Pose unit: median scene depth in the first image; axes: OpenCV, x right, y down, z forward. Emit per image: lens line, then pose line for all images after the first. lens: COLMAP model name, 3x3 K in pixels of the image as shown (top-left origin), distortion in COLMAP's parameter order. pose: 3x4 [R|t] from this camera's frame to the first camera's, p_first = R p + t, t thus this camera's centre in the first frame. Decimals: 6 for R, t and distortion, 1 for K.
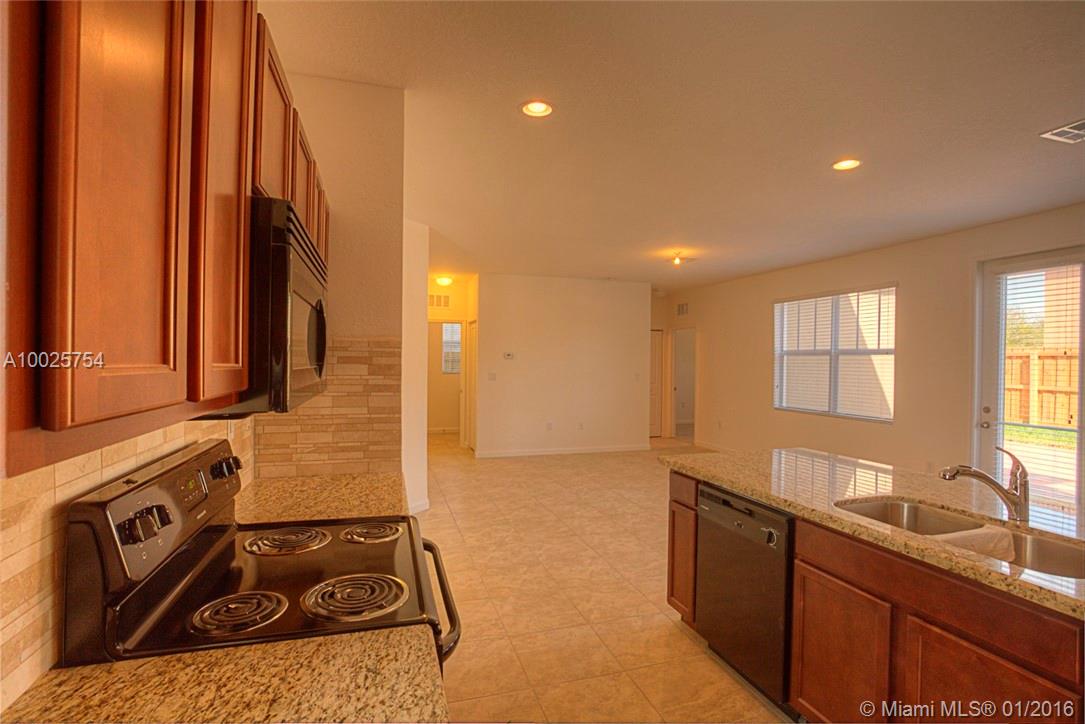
lens RADIAL K [[524.2, 0, 544.3], [0, 524.2, 356.8], [0, 0, 1]] dist [-0.046735, 0.010356]
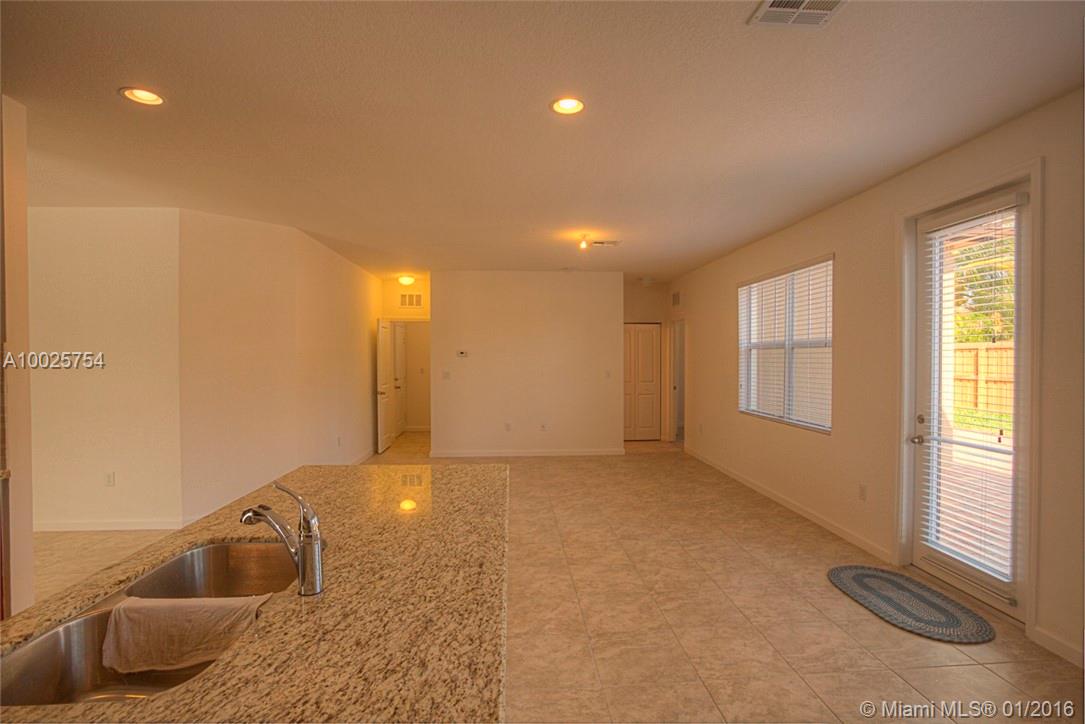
lens RADIAL K [[524.2, 0, 538.8], [0, 524.2, 364.1], [0, 0, 1]] dist [-0.046735, 0.010356]
pose [[0.971515, -0.009602, -0.236784, 0.348874], [0.014101, 0.999751, 0.017315, 0.002431], [0.236559, -0.020161, 0.971408, 0.102533]]
